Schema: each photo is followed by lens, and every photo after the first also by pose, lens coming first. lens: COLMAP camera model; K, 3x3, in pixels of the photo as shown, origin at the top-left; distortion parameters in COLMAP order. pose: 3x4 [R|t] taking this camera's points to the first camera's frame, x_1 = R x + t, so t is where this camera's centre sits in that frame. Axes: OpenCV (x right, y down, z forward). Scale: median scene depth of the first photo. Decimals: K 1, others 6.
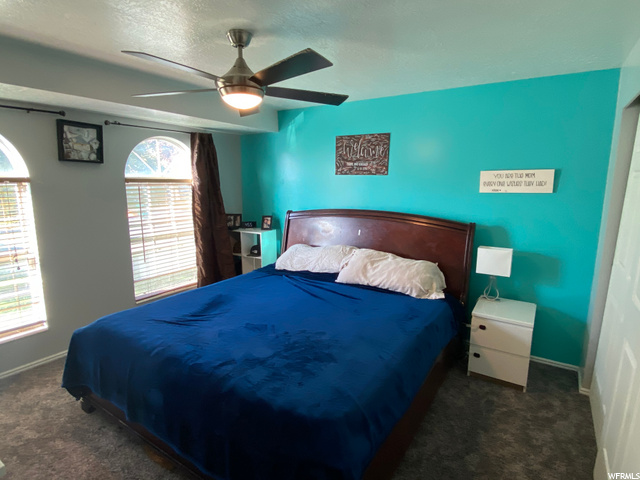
lens RADIAL K [[347.4, 0, 319.1], [0, 347.4, 240.5], [0, 0, 1]] dist [0.052792, -0.000513]
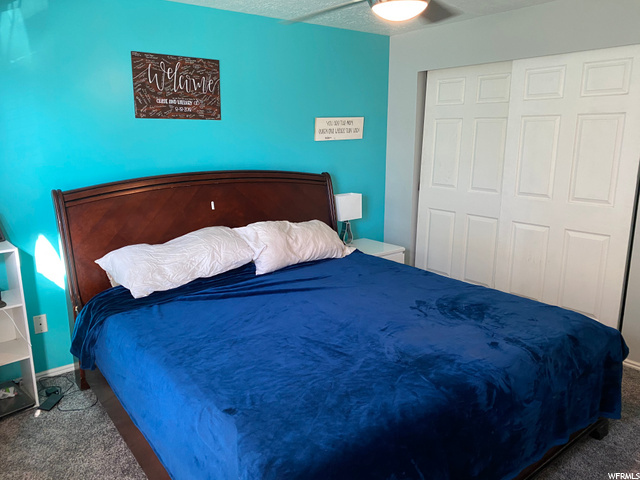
lens RADIAL K [[484.6, 0, 318.2], [0, 484.6, 242.5], [0, 0, 1]] dist [0.008426, -0.004715]
pose [[0.323787, -0.213798, 0.921657, -0.711334], [0.175911, 0.970752, 0.163388, -0.071952], [-0.929633, 0.109227, 0.351927, 0.496202]]
